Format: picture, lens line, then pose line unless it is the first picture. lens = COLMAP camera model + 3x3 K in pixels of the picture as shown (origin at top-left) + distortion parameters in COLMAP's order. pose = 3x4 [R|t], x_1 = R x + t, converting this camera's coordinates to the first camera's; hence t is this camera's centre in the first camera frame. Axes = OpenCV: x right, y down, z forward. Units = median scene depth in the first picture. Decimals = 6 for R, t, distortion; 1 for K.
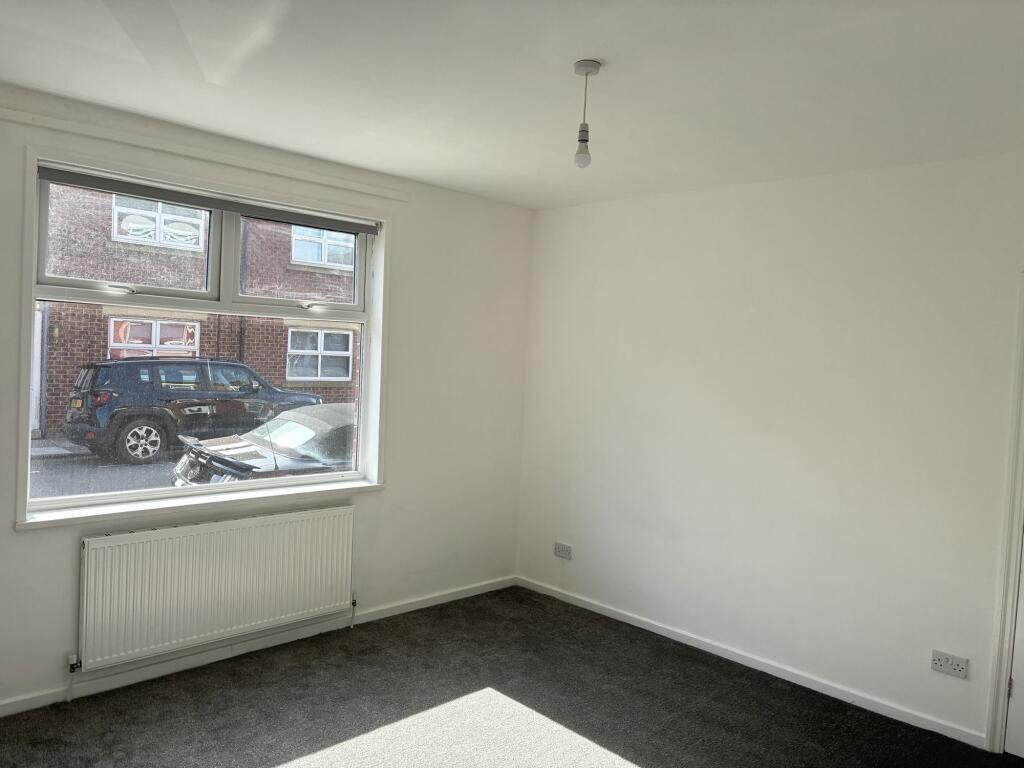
lens RADIAL K [[785.6, 0, 512.0], [0, 785.6, 384.0], [0, 0, 1]] dist [0.086808, -0.095361]
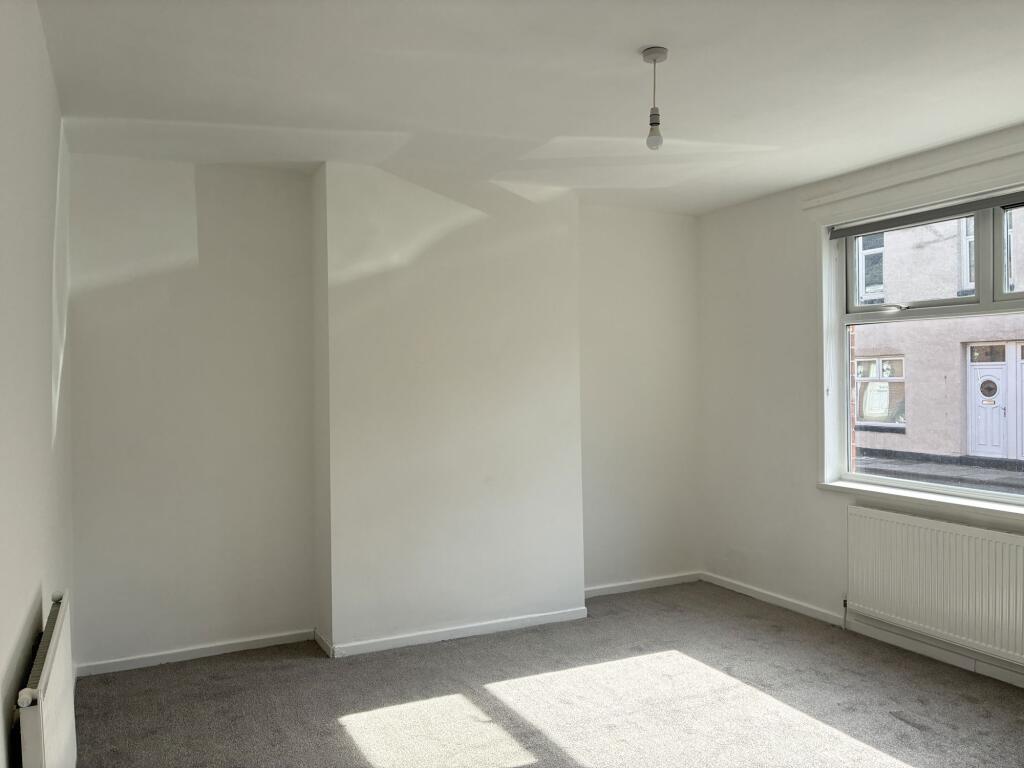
lens RADIAL K [[785.6, 0, 512.0], [0, 785.6, 384.0], [0, 0, 1]] dist [0.086808, -0.095361]
pose [[-0.325724, -0.029867, -0.944993, 0.845755], [-0.040977, 0.999008, -0.017450, 0.041206], [0.944576, 0.033039, -0.326625, 0.876335]]
